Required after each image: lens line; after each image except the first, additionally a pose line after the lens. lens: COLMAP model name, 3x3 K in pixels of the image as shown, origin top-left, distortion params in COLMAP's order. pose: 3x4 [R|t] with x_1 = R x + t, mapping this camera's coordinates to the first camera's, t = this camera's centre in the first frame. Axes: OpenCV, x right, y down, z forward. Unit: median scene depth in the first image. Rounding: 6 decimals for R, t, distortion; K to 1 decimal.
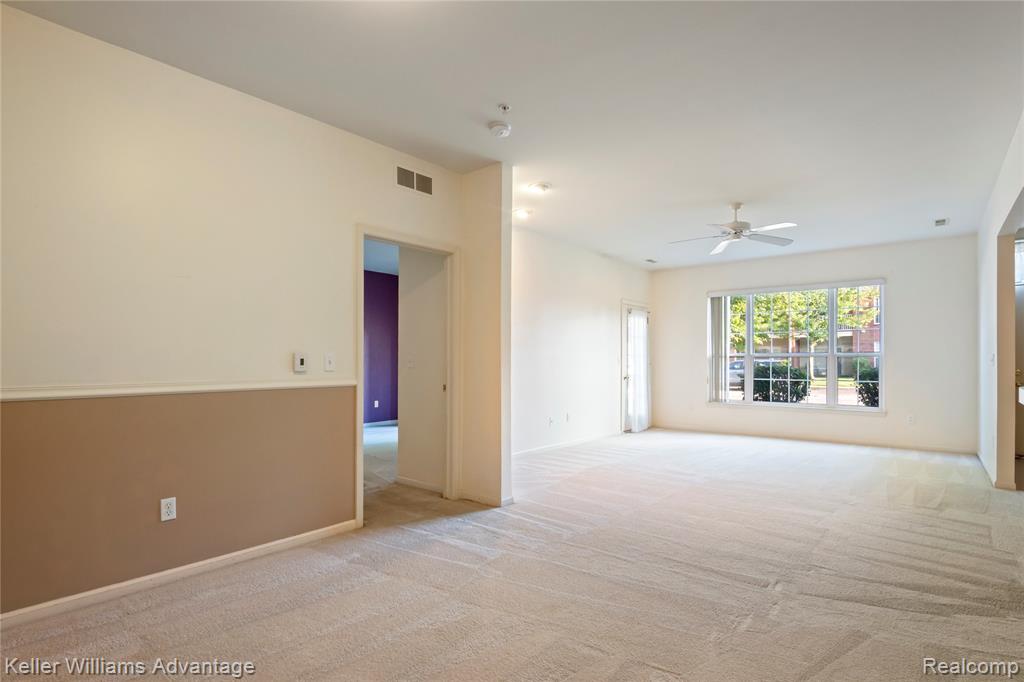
lens RADIAL K [[509.9, 0, 494.0], [0, 509.9, 360.7], [0, 0, 1]] dist [-0.015635, -0.003445]
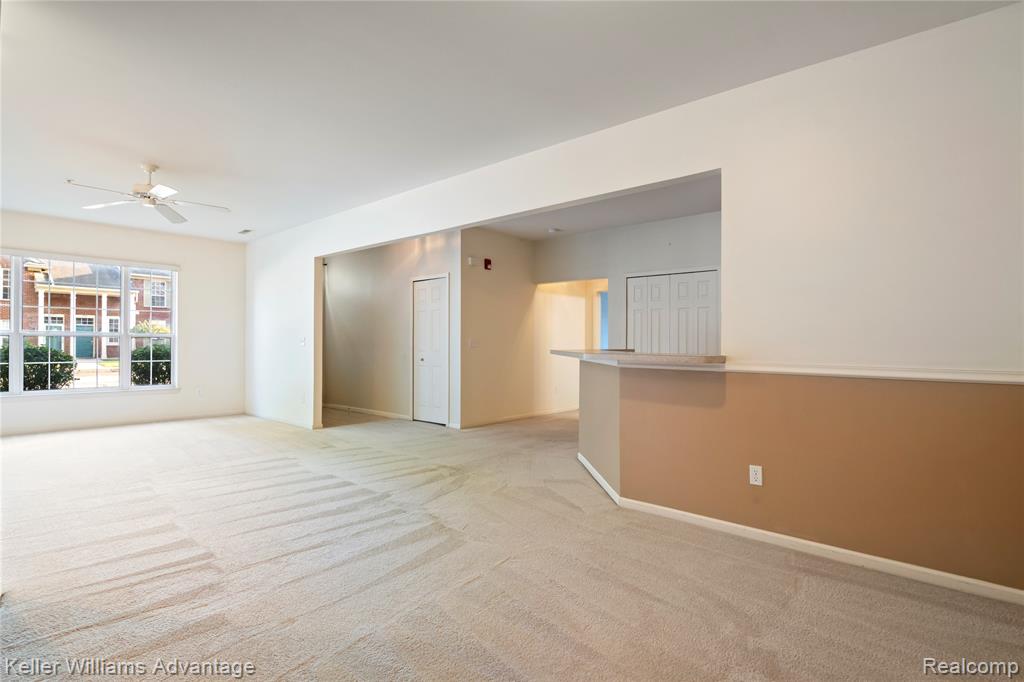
lens RADIAL K [[509.9, 0, 512.4], [0, 509.9, 346.4], [0, 0, 1]] dist [-0.015635, -0.003445]
pose [[0.018319, -0.000678, 0.999832, -0.259030], [-0.010831, 0.999941, 0.000877, 0.001762], [-0.999774, -0.010845, 0.018311, 0.221759]]
